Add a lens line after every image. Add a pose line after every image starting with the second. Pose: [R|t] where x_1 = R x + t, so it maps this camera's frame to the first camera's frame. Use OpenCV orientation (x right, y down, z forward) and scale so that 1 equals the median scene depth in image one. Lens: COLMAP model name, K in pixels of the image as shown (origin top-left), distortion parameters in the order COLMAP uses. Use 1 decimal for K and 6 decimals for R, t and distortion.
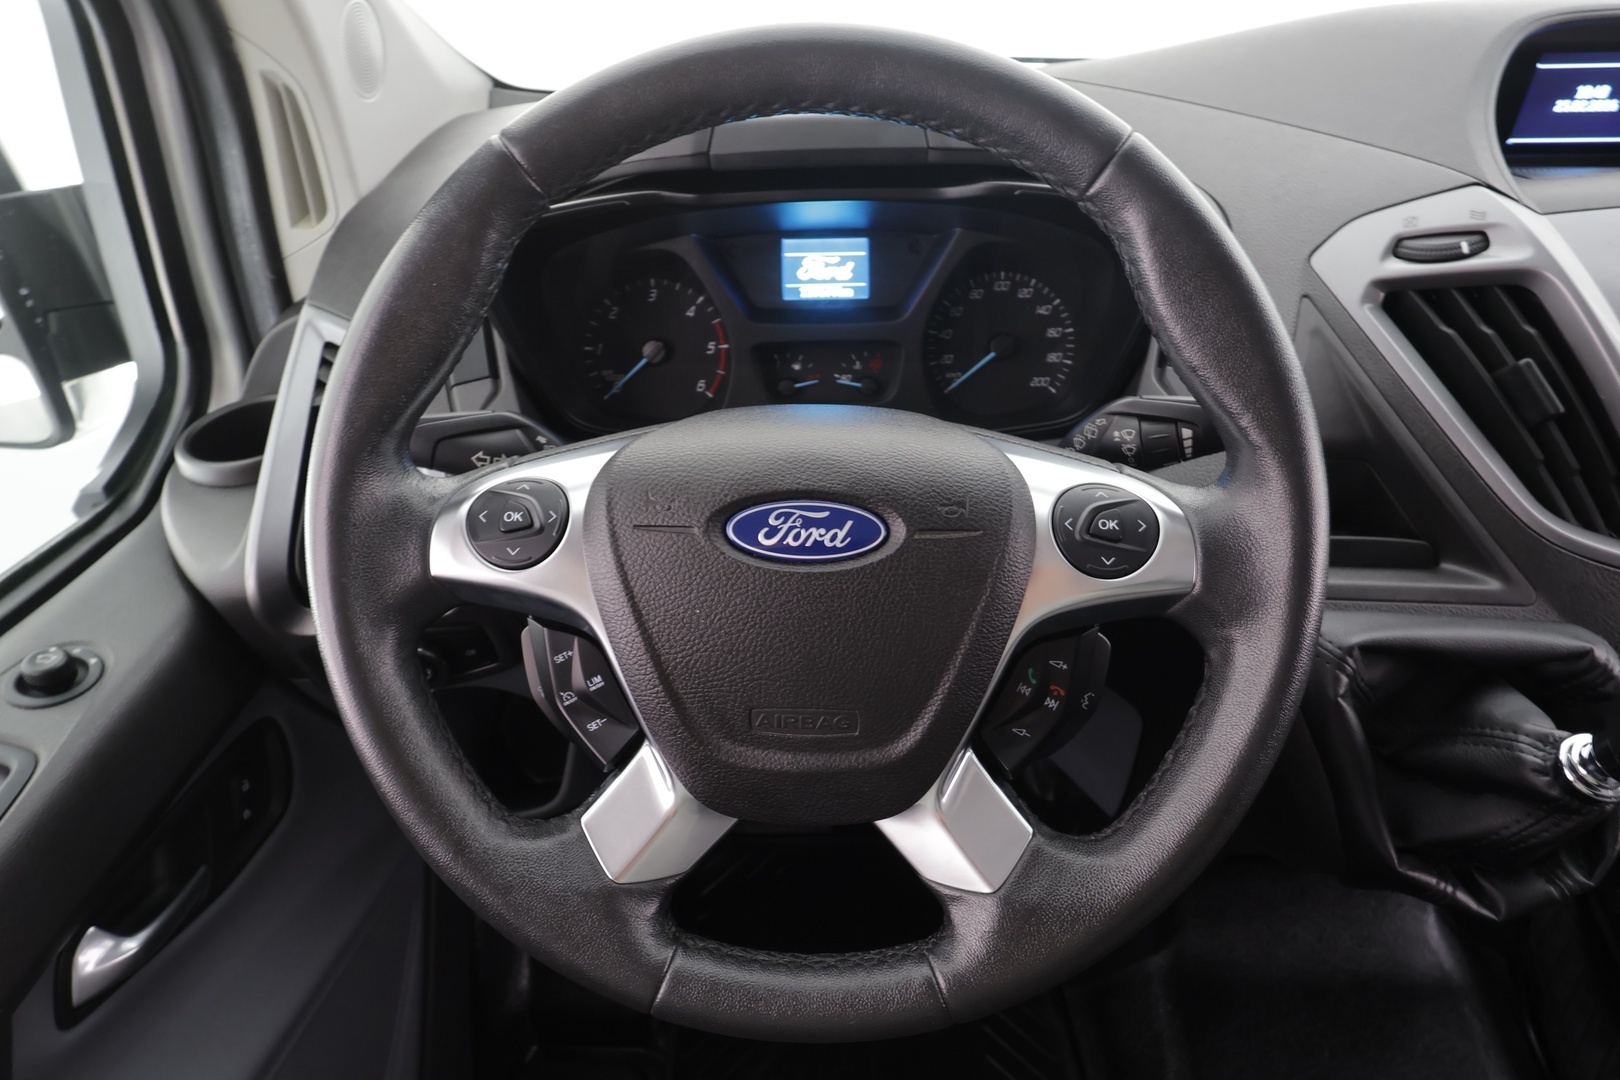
lens RADIAL K [[950.3, 0, 811.3], [0, 950.3, 544.0], [0, 0, 1]] dist [0.003412, 0.002032]
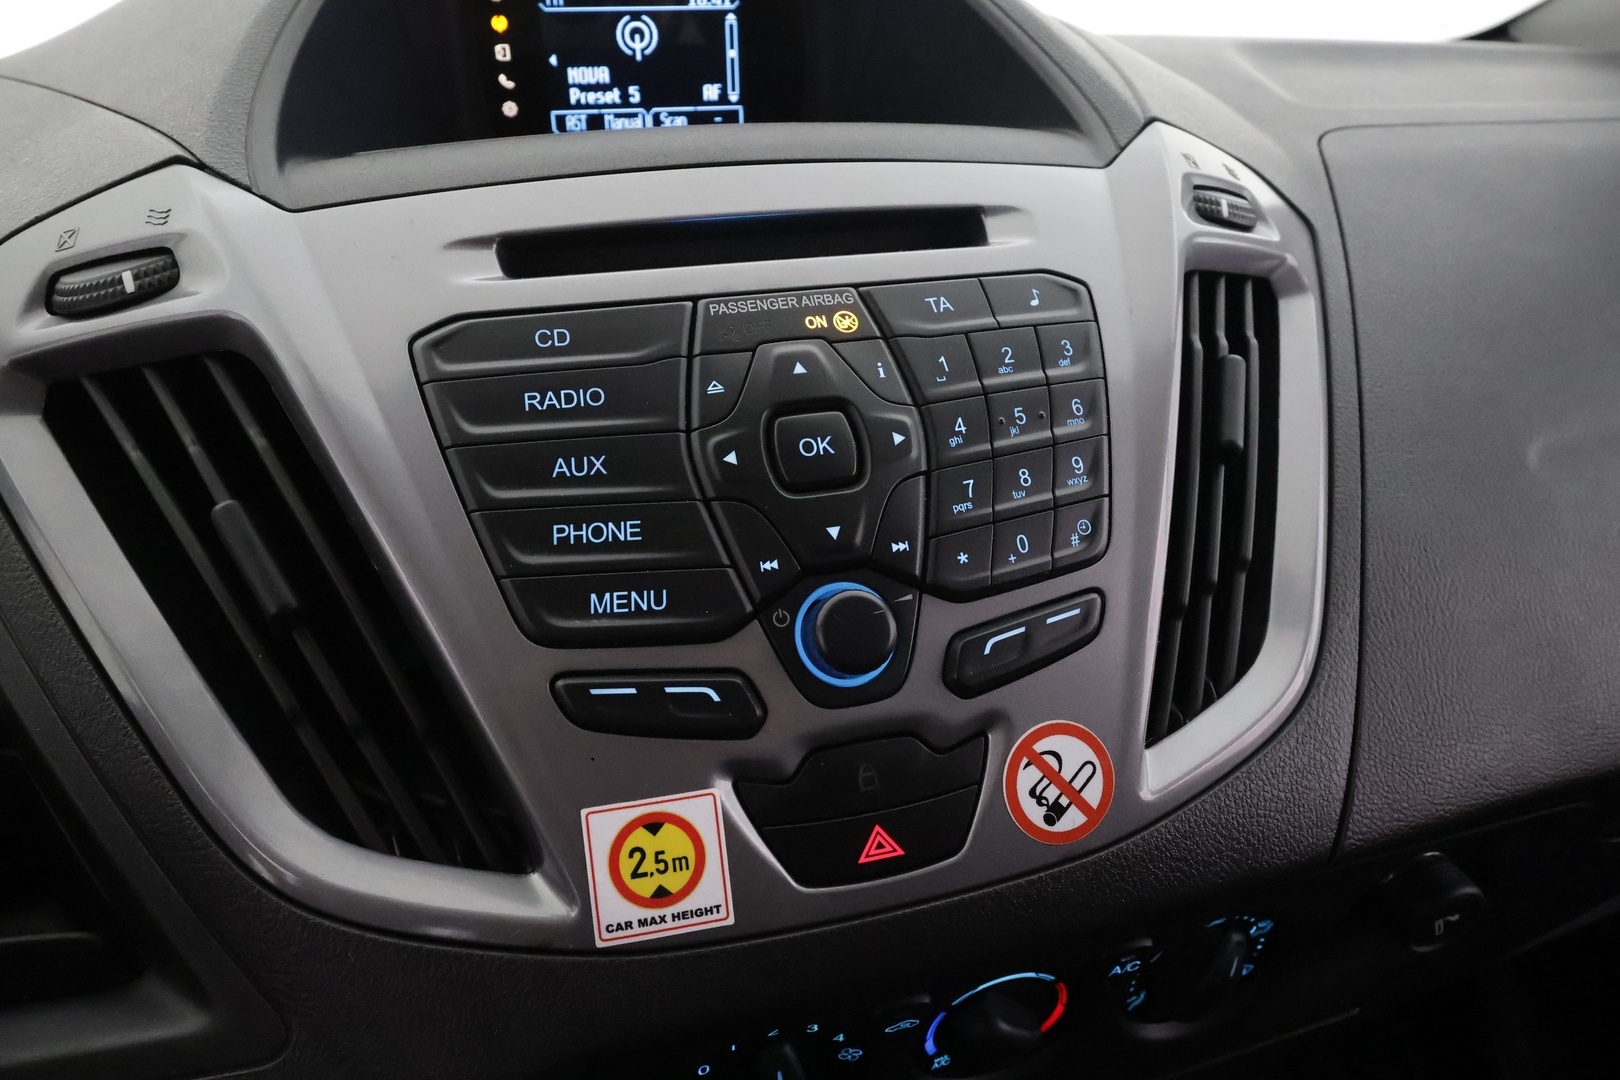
lens RADIAL K [[1105.4, 0, 810.0], [0, 1105.4, 540.0], [0, 0, 1]] dist [-0.003745, -0.001861]
pose [[0.952903, -0.119994, 0.278528, 0.831056], [0.156809, 0.981048, -0.113827, -0.067986], [-0.259591, 0.152142, 0.953659, 0.400910]]
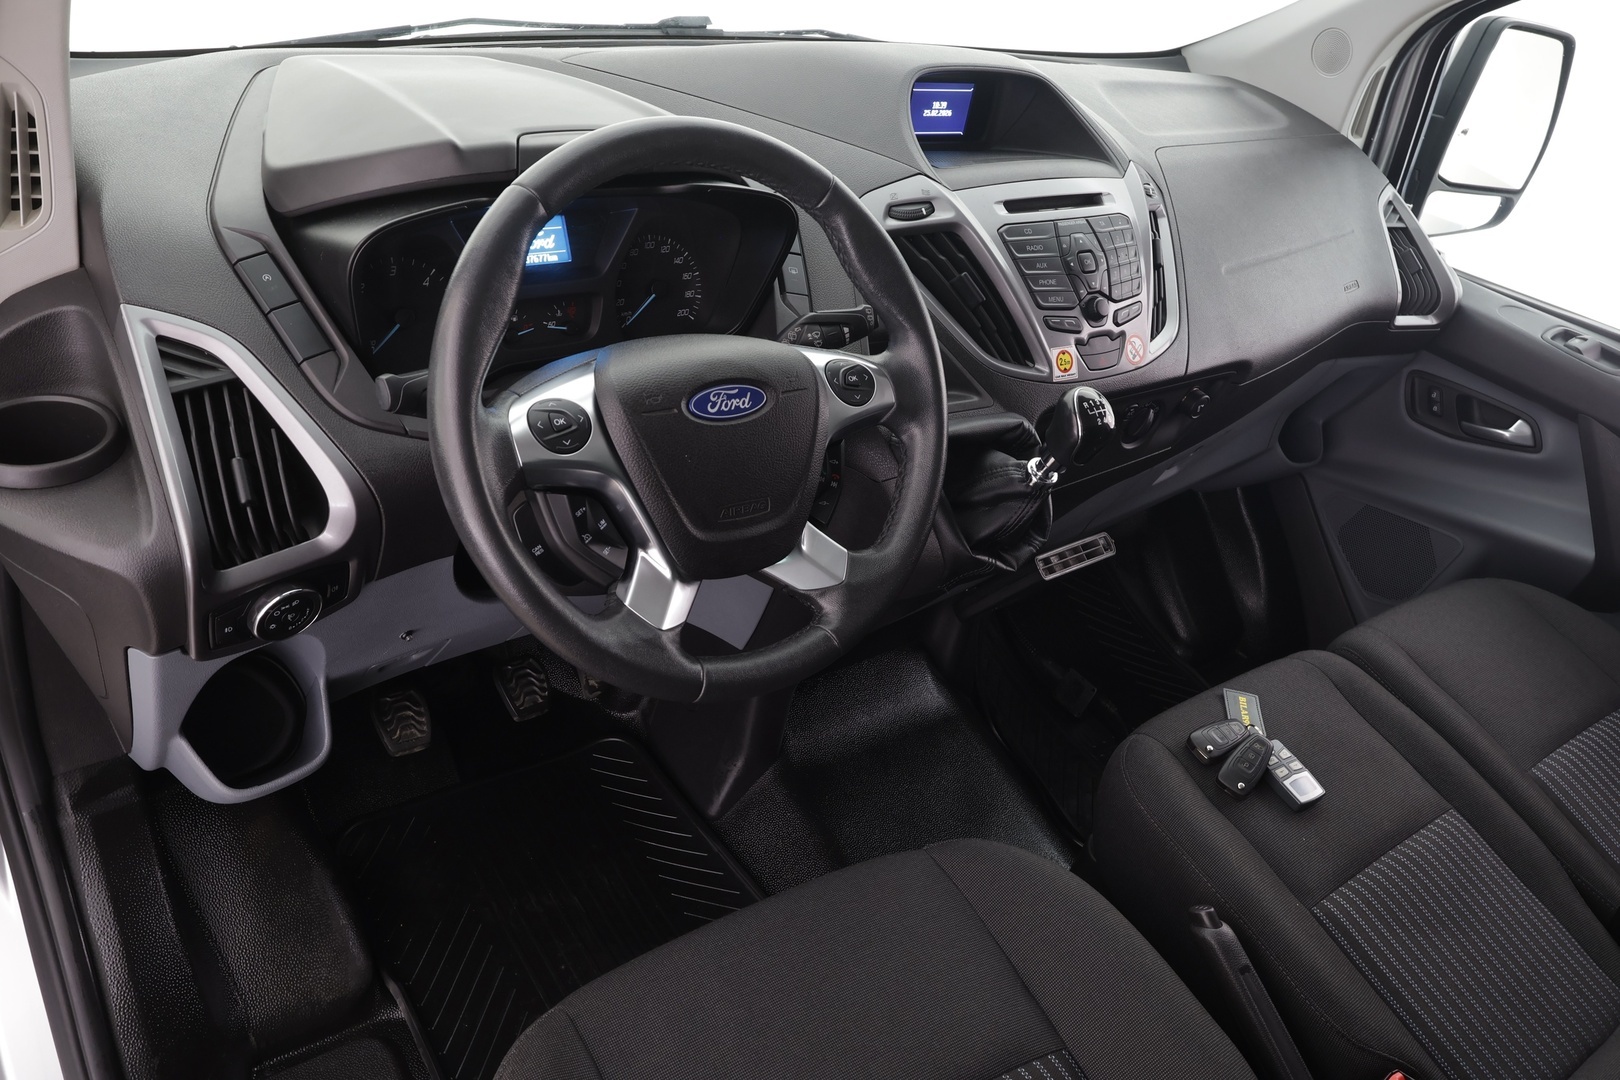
lens RADIAL K [[1252.6, 0, 810.0], [0, 1252.6, 540.0], [0, 0, 1]] dist [0.004461, 0.001266]
pose [[0.788075, -0.200180, 0.582121, -0.919244], [0.196626, 0.977968, 0.070112, 0.074191], [-0.583331, 0.059207, 0.810074, -0.688888]]
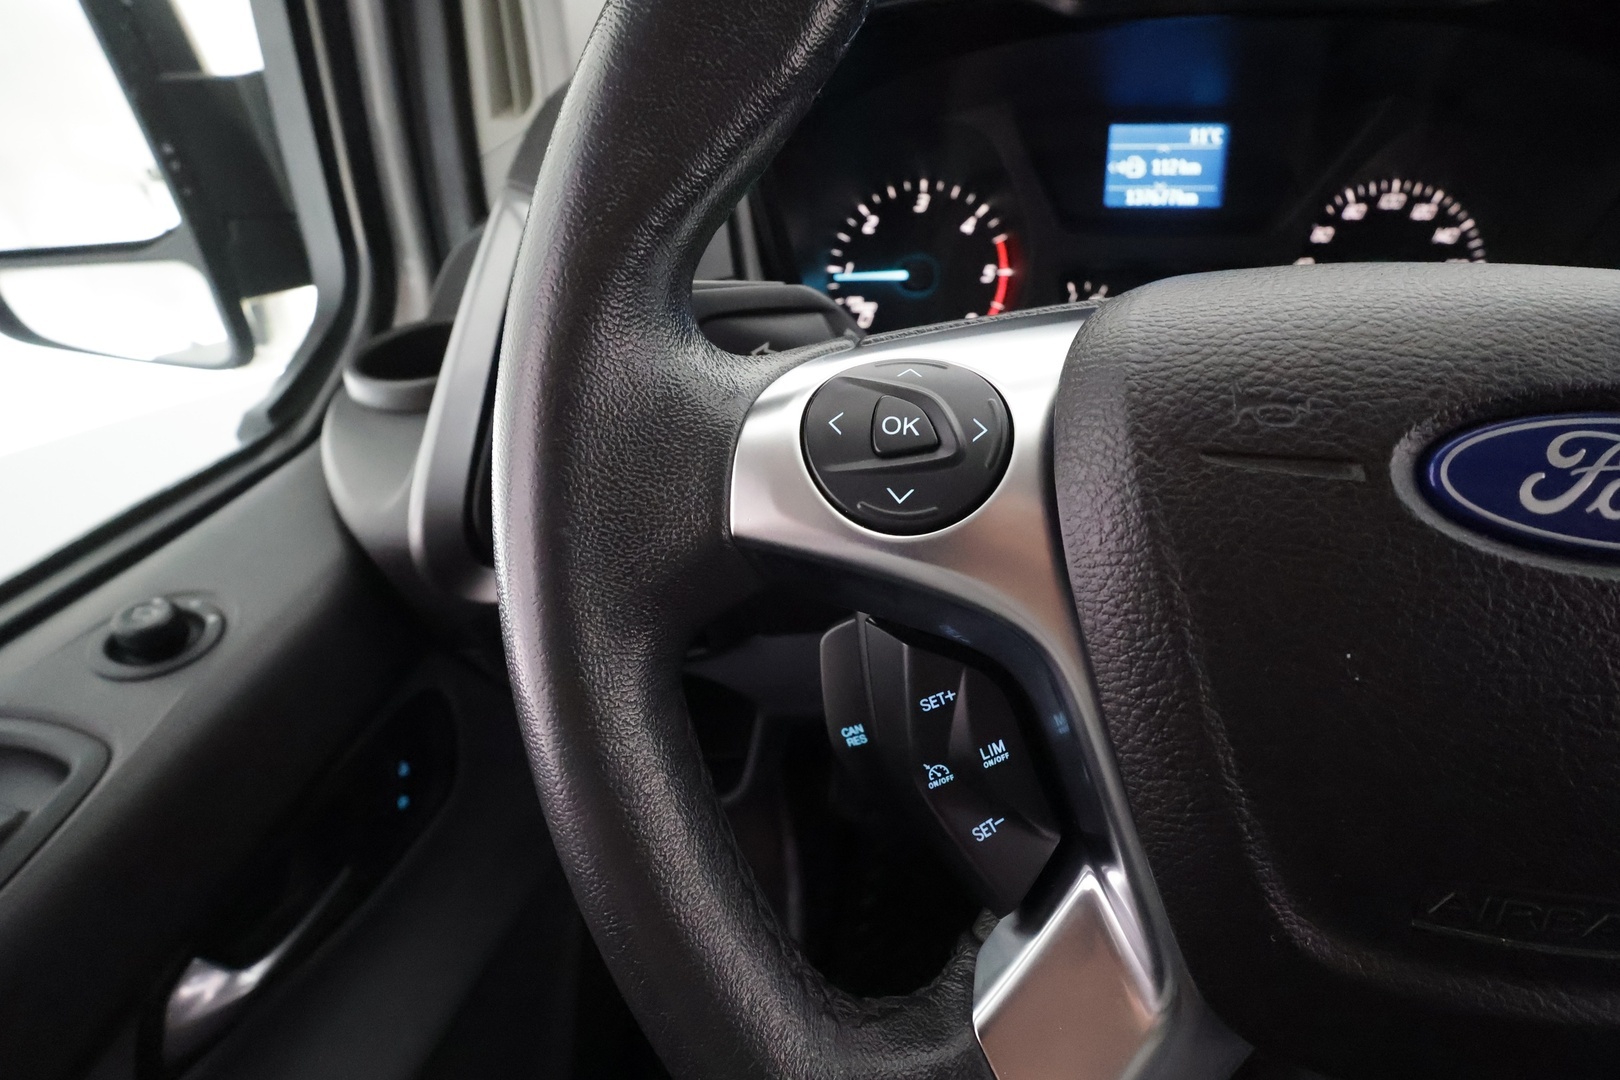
lens RADIAL K [[752.6, 0, 810.0], [0, 752.6, 540.0], [0, 0, 1]] dist [-0.000160, 0.000601]
pose [[0.994798, 0.064706, -0.078679, -0.240533], [-0.063455, 0.997817, 0.018305, 0.019314], [0.079692, -0.013217, 0.996732, 0.448995]]
